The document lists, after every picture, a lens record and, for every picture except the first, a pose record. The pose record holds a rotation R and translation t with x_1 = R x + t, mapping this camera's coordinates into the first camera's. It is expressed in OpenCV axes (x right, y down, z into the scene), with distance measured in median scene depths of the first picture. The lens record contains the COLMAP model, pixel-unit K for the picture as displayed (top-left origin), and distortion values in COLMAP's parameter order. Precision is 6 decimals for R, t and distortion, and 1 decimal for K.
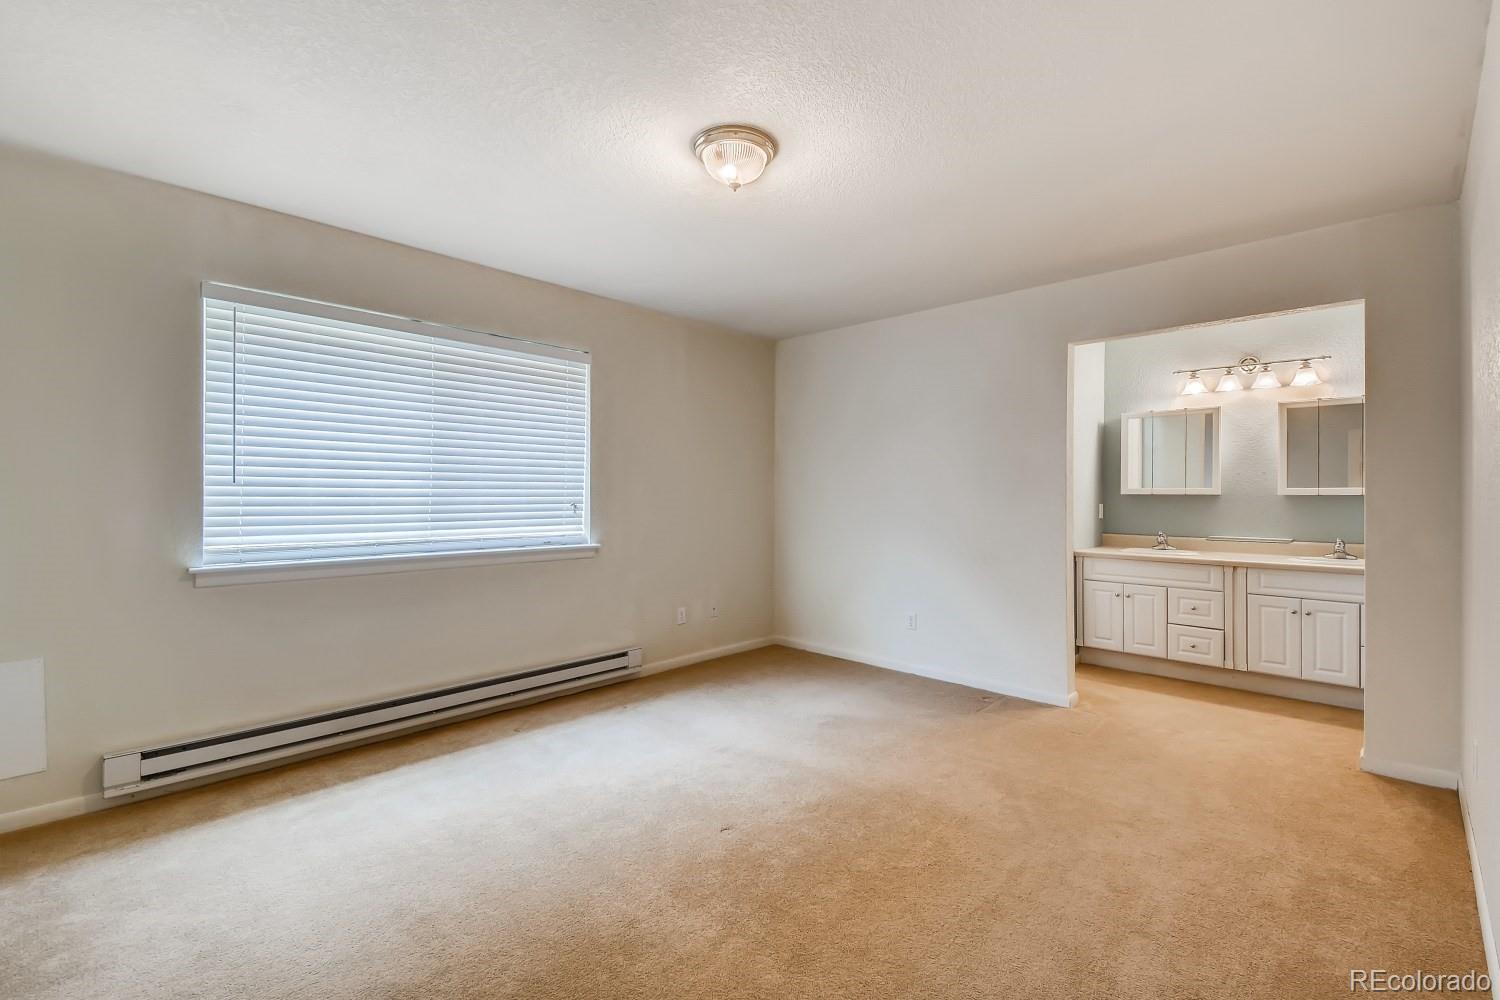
lens RADIAL K [[652.8, 0, 750.0], [0, 652.8, 500.0], [0, 0, 1]] dist [0.000555, -0.000132]
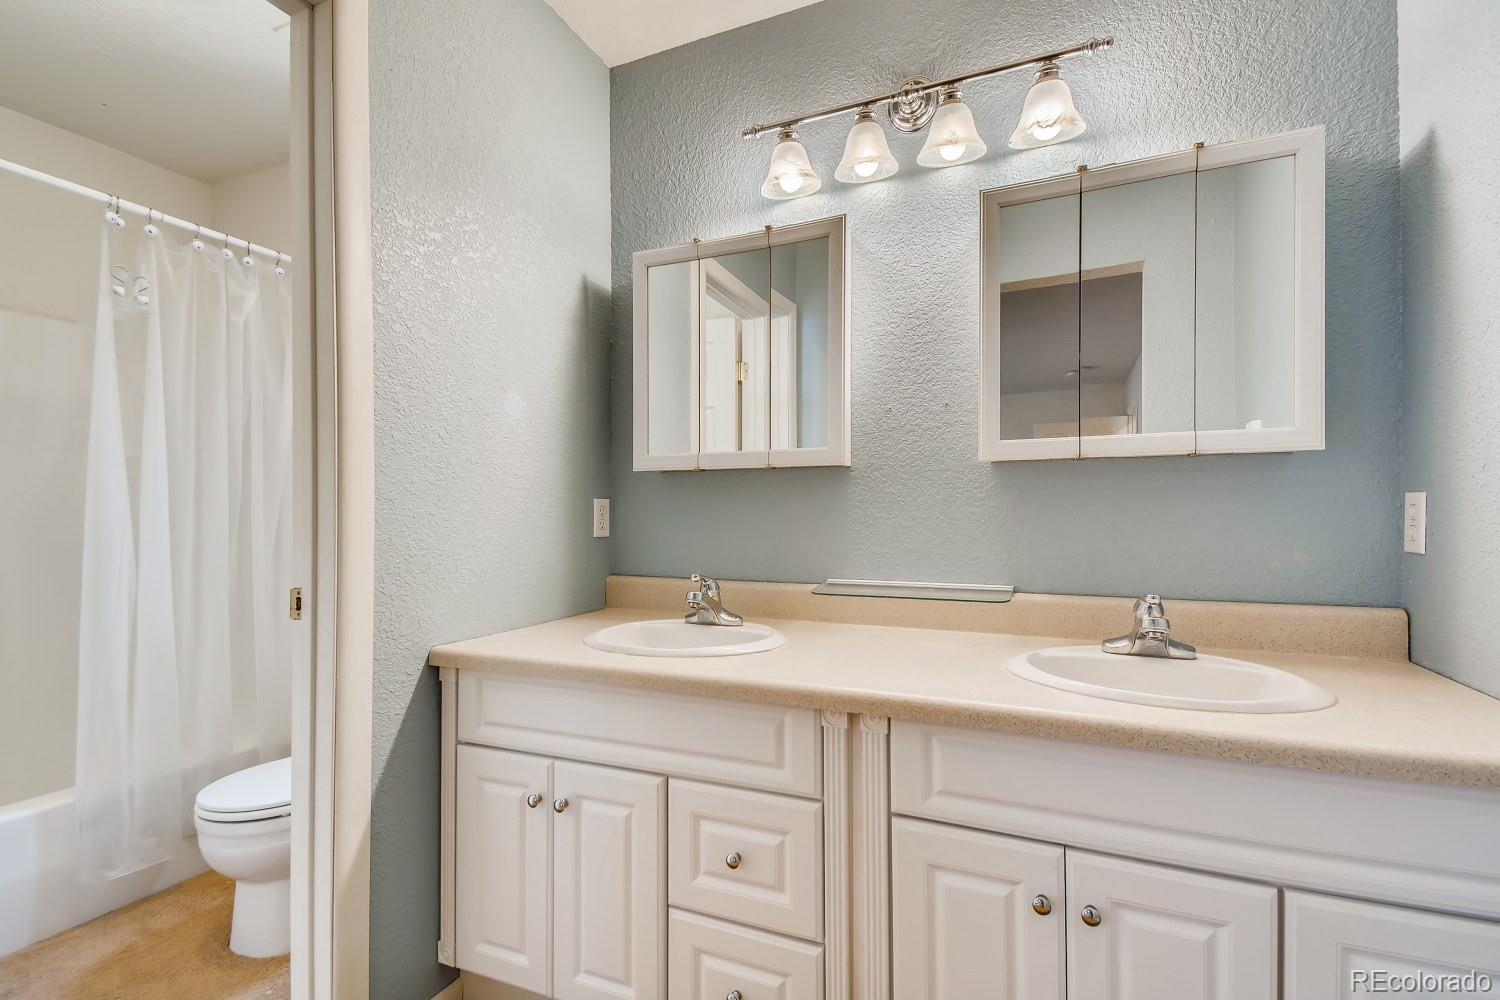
lens RADIAL K [[670.3, 0, 750.5], [0, 670.3, 520.3], [0, 0, 1]] dist [0.022309, 0.000081]
pose [[0.935916, -0.012559, 0.352000, 0.528553], [0.009492, 0.999900, 0.010437, 0.017474], [-0.352096, -0.006427, 0.935942, 0.659195]]
